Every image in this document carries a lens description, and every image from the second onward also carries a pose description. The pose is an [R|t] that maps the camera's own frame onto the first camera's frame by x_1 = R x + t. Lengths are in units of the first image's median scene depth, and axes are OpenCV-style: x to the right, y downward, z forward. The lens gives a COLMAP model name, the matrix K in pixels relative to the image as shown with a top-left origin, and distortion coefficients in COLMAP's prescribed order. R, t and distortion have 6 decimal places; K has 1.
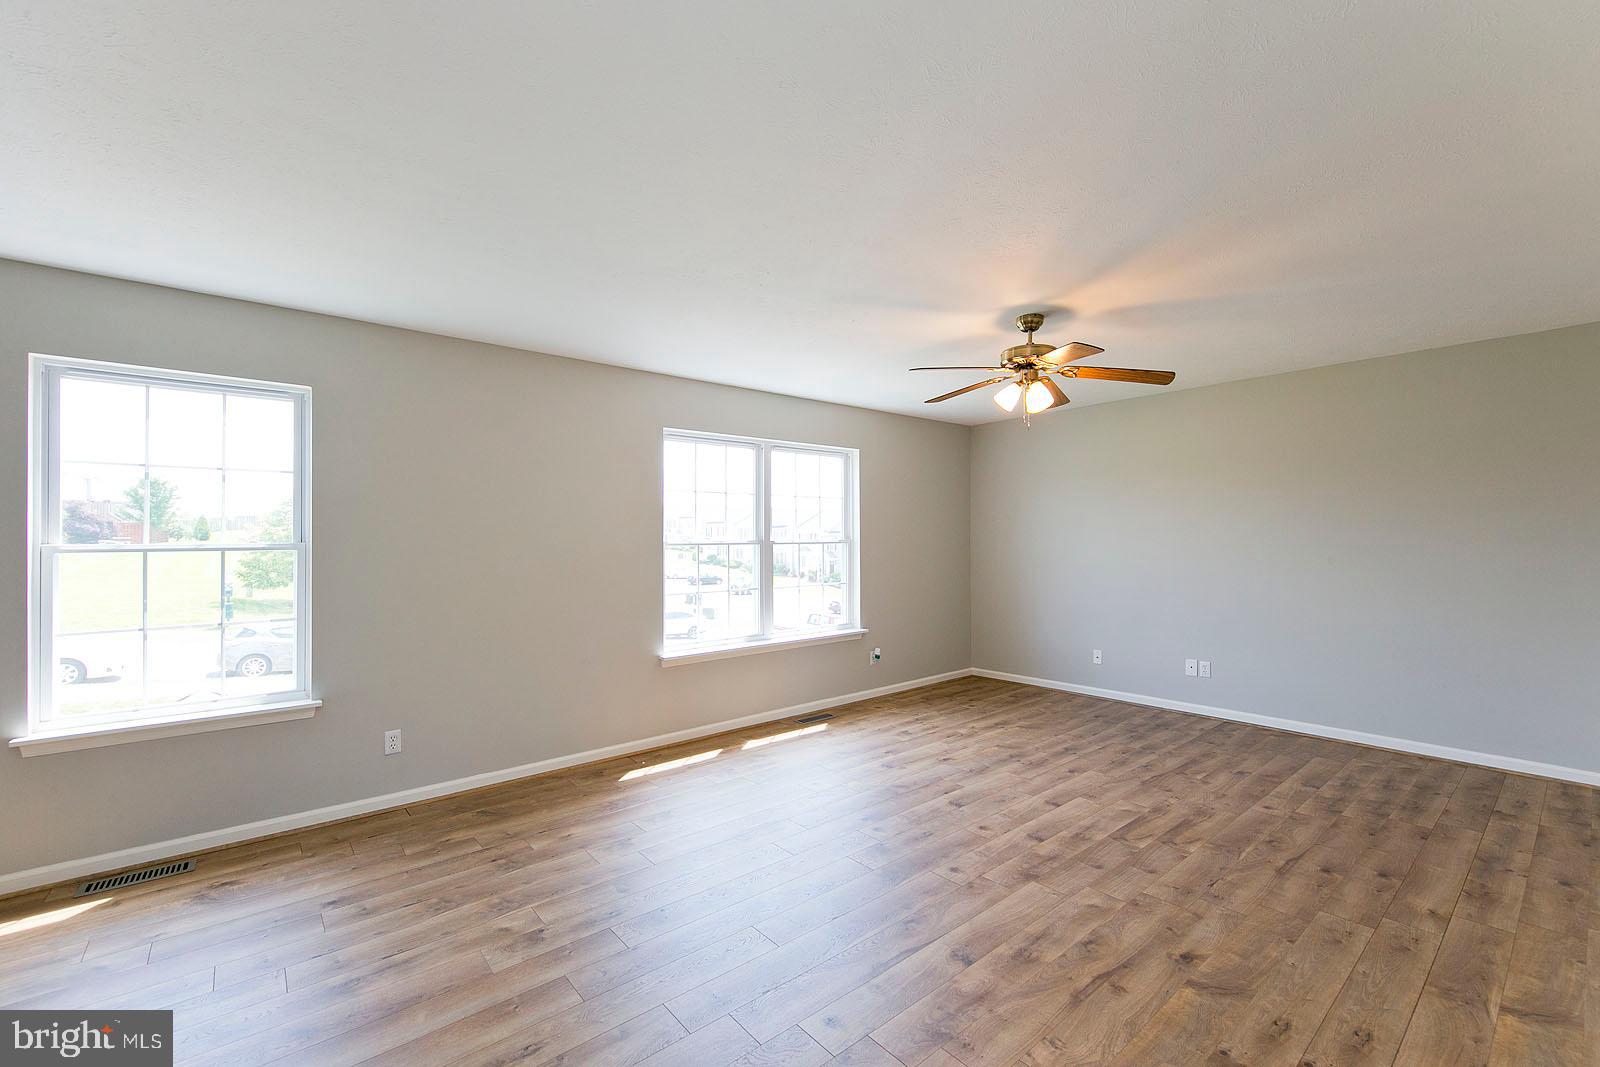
lens RADIAL K [[686.8, 0, 809.6], [0, 686.8, 547.5], [0, 0, 1]] dist [0.001730, -0.000891]
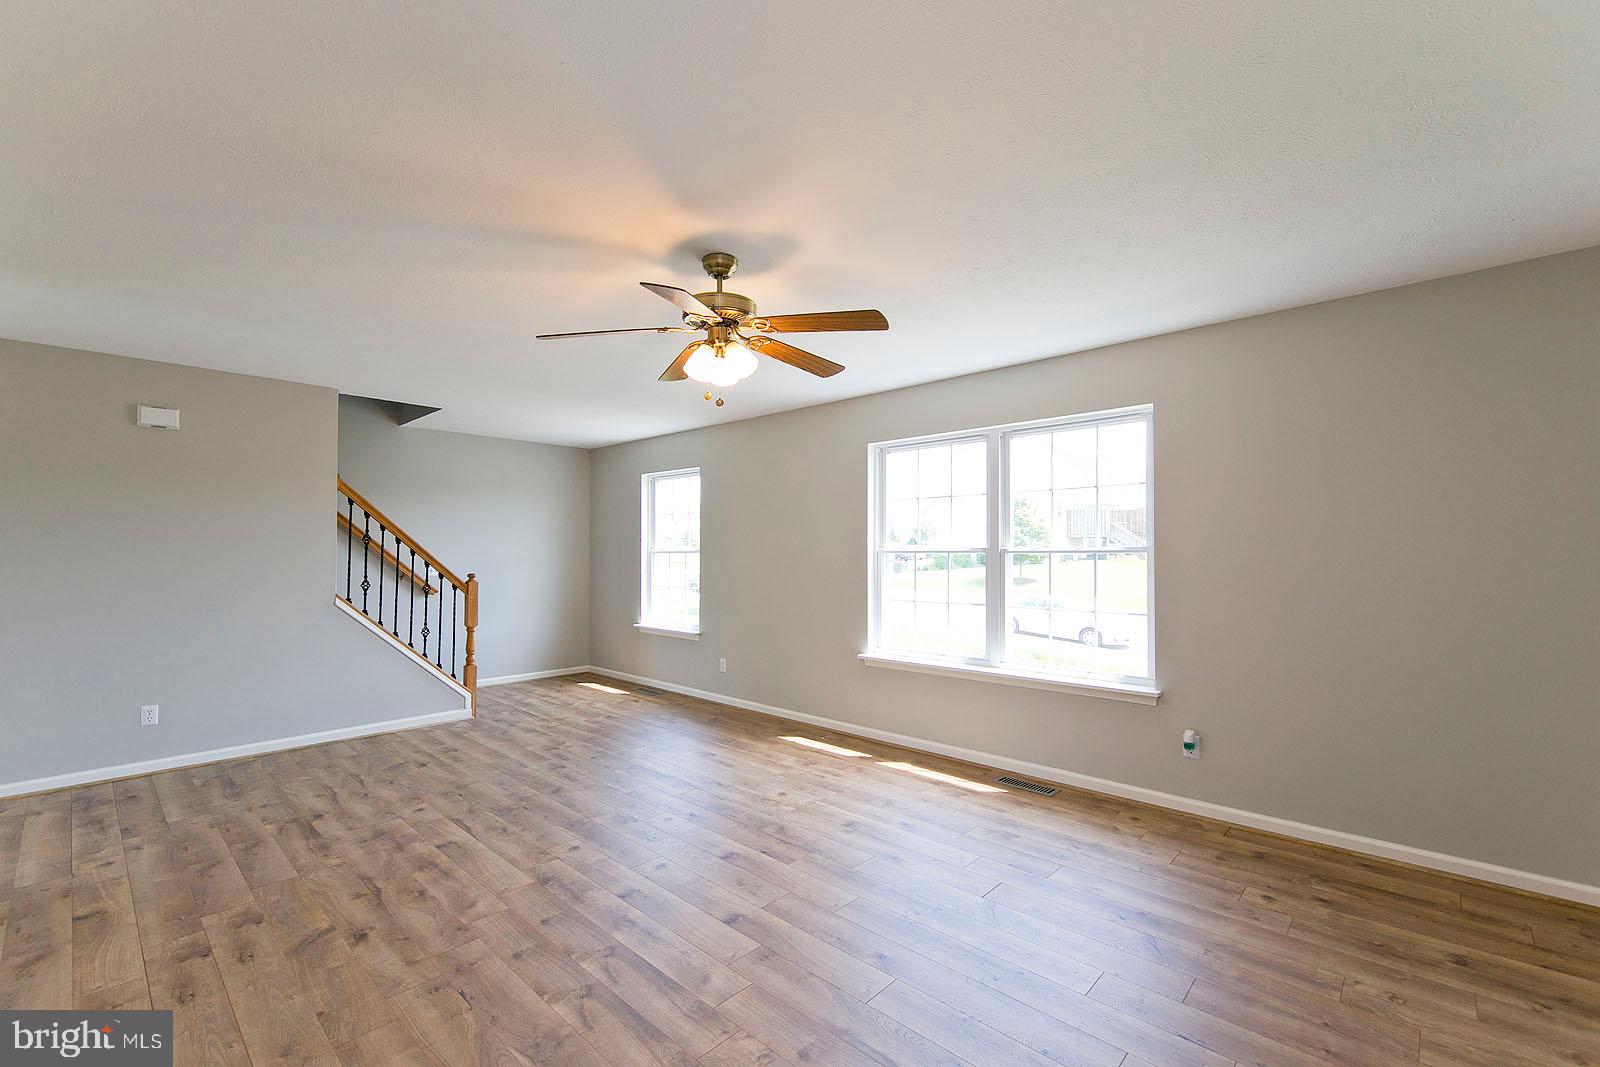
lens RADIAL K [[686.8, 0, 809.6], [0, 686.8, 547.5], [0, 0, 1]] dist [0.001730, -0.000891]
pose [[0.107529, 0.006548, -0.994180, 1.062579], [-0.012627, 0.999907, 0.005220, -0.018592], [0.994122, 0.011992, 0.107602, 0.989000]]
